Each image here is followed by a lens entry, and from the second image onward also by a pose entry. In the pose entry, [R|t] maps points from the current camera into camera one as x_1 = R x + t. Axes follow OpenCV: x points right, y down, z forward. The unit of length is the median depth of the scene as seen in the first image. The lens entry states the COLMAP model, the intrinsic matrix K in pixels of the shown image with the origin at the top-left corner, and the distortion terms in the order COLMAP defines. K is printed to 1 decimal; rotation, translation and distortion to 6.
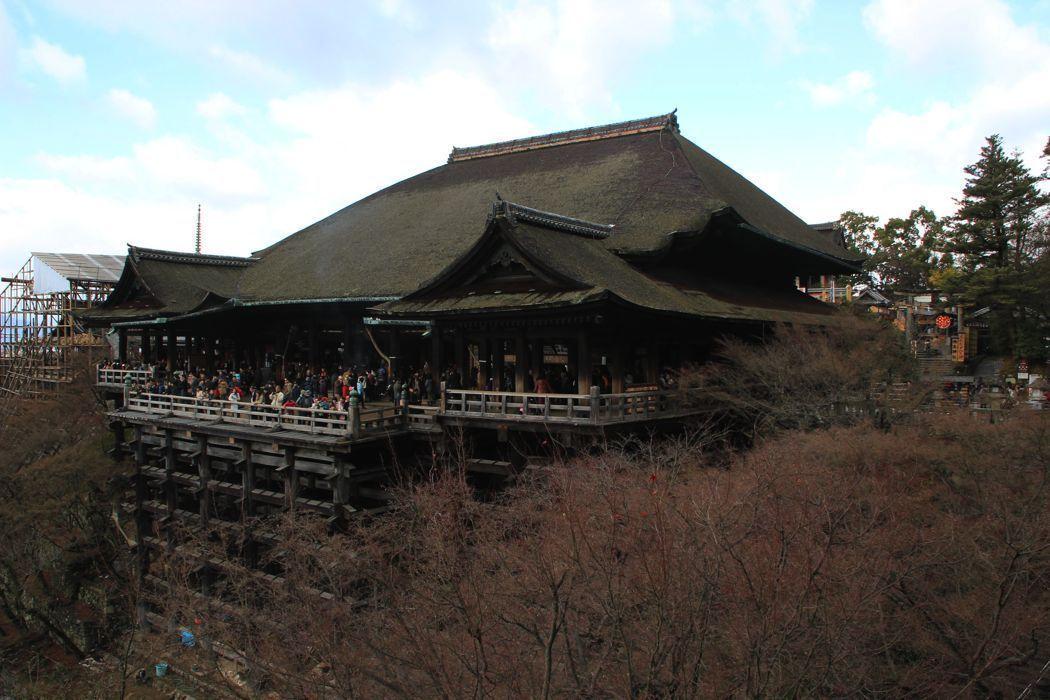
lens RADIAL K [[864.9, 0, 518.5], [0, 864.9, 371.0], [0, 0, 1]] dist [-0.145901, 0.082400]
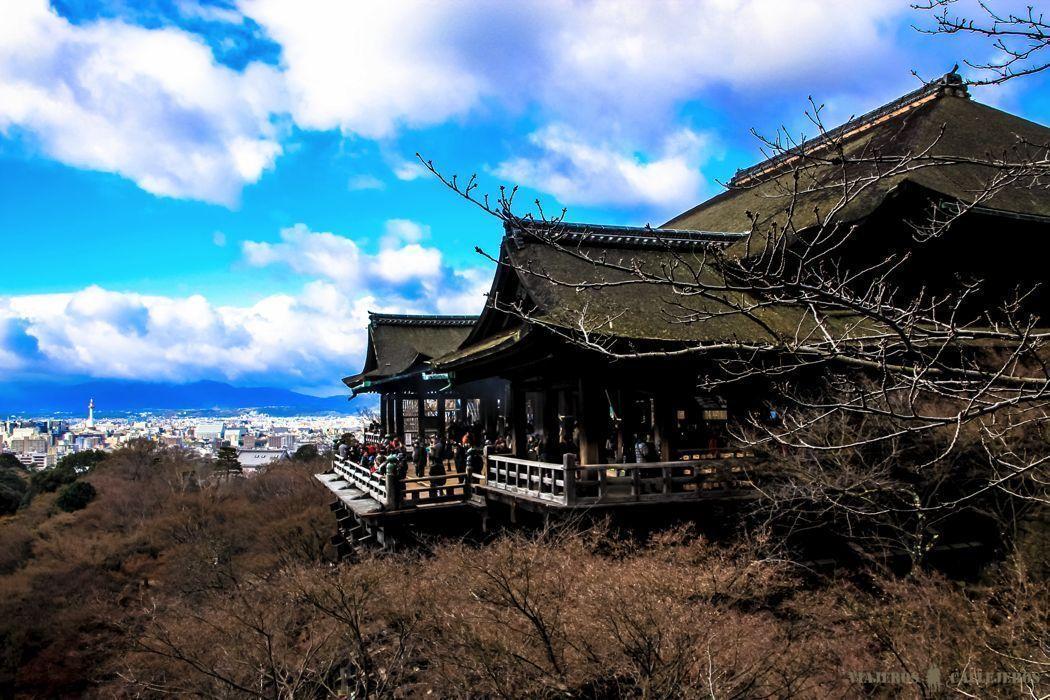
lens RADIAL K [[864.9, 0, 518.5], [0, 864.9, 371.0], [0, 0, 1]] dist [-0.145901, 0.082400]
pose [[0.825208, -0.050158, -0.562598, 0.403416], [0.012099, 0.997390, -0.071176, 0.000219], [0.564699, 0.051928, 0.823661, 0.328336]]
